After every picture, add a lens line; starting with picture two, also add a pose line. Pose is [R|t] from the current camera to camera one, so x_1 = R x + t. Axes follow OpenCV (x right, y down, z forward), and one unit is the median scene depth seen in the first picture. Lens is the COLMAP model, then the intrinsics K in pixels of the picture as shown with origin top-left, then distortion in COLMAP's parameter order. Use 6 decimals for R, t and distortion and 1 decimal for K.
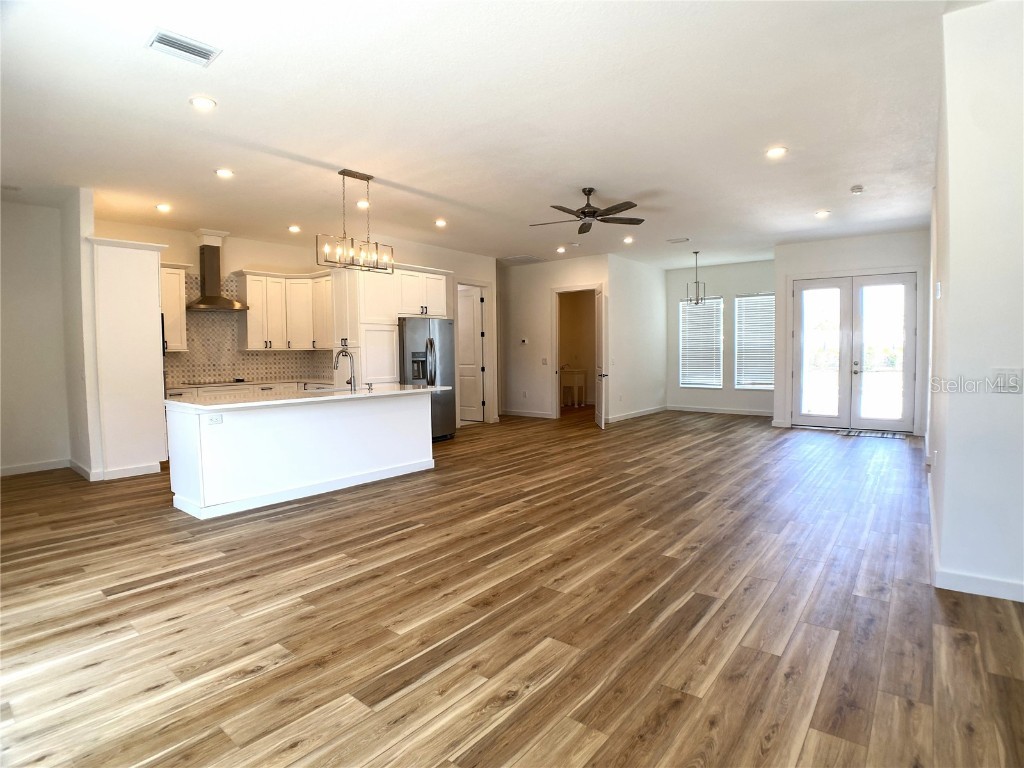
lens RADIAL K [[534.7, 0, 508.5], [0, 534.7, 385.0], [0, 0, 1]] dist [-0.090635, 0.005391]
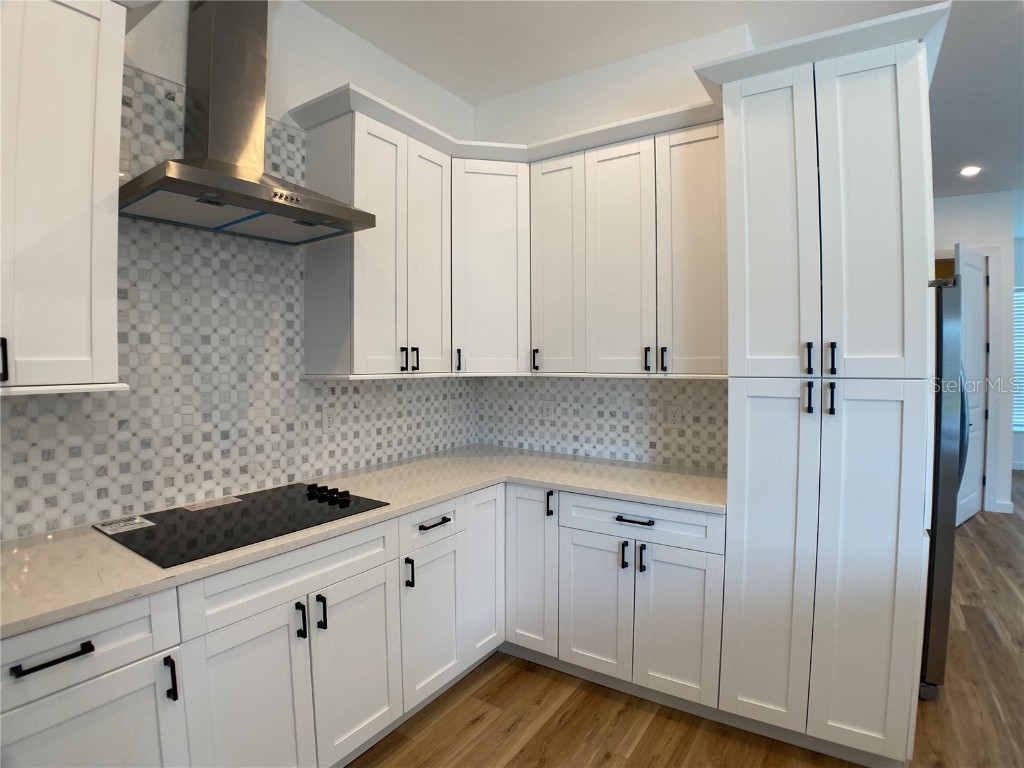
lens RADIAL K [[534.7, 0, 511.1], [0, 534.7, 371.9], [0, 0, 1]] dist [-0.090635, 0.005391]
pose [[0.994968, 0.001843, 0.100180, -0.458923], [0.002455, 0.999082, -0.042765, -0.060093], [-0.100167, 0.042795, 0.994050, 0.737604]]
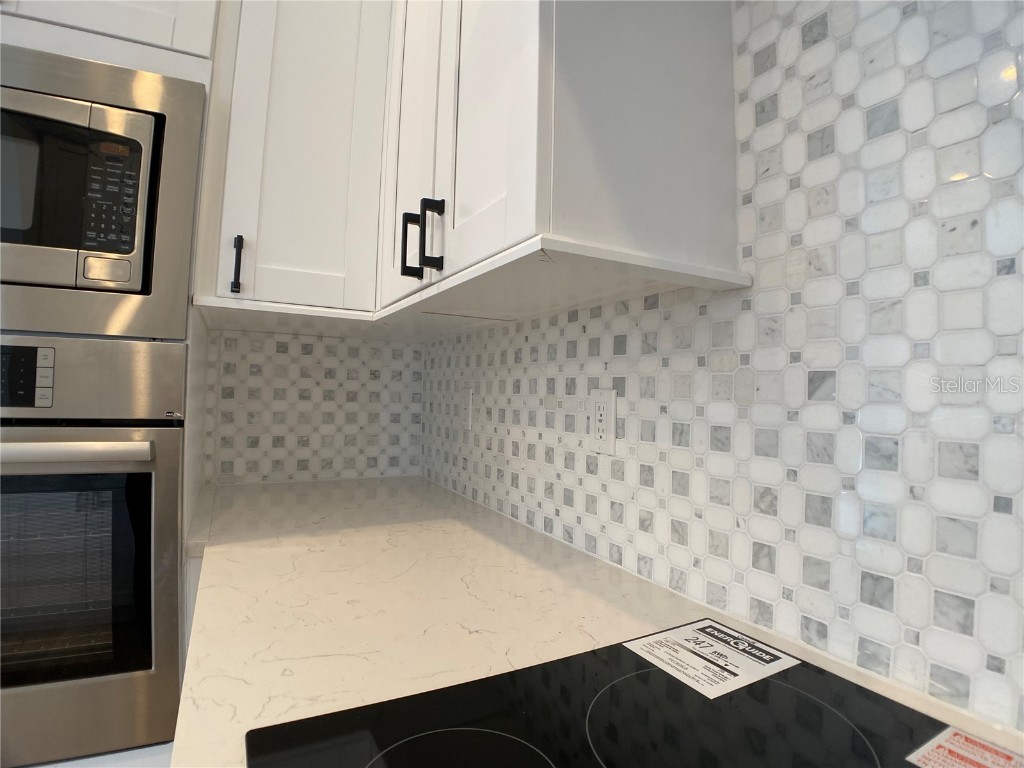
lens RADIAL K [[534.7, 0, 513.5], [0, 534.7, 375.2], [0, 0, 1]] dist [-0.090635, 0.005391]
pose [[-0.380959, -0.029937, -0.924107, -0.517273], [-0.077500, 0.996992, -0.000349, -0.044142], [0.921338, 0.071485, -0.382133, 0.971914]]
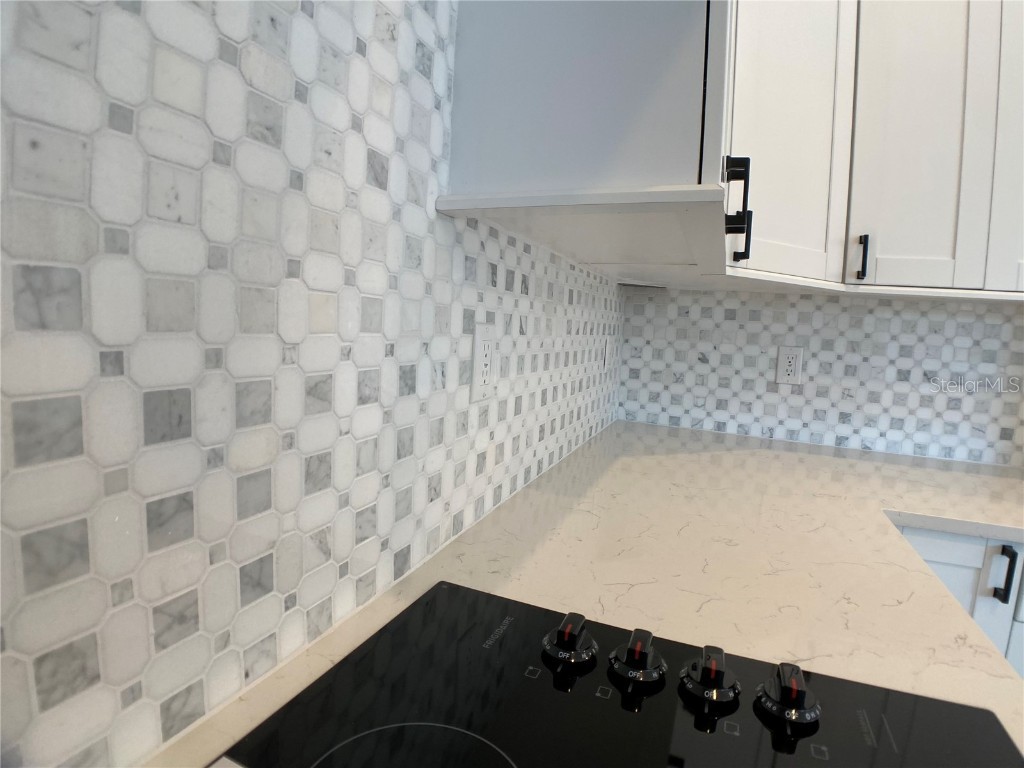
lens RADIAL K [[534.7, 0, 513.0], [0, 534.7, 373.8], [0, 0, 1]] dist [-0.090635, 0.005391]
pose [[0.954981, 0.032877, 0.294841, -0.564613], [-0.043304, 0.998644, 0.028904, -0.045502], [-0.293491, -0.040371, 0.955109, 0.971211]]
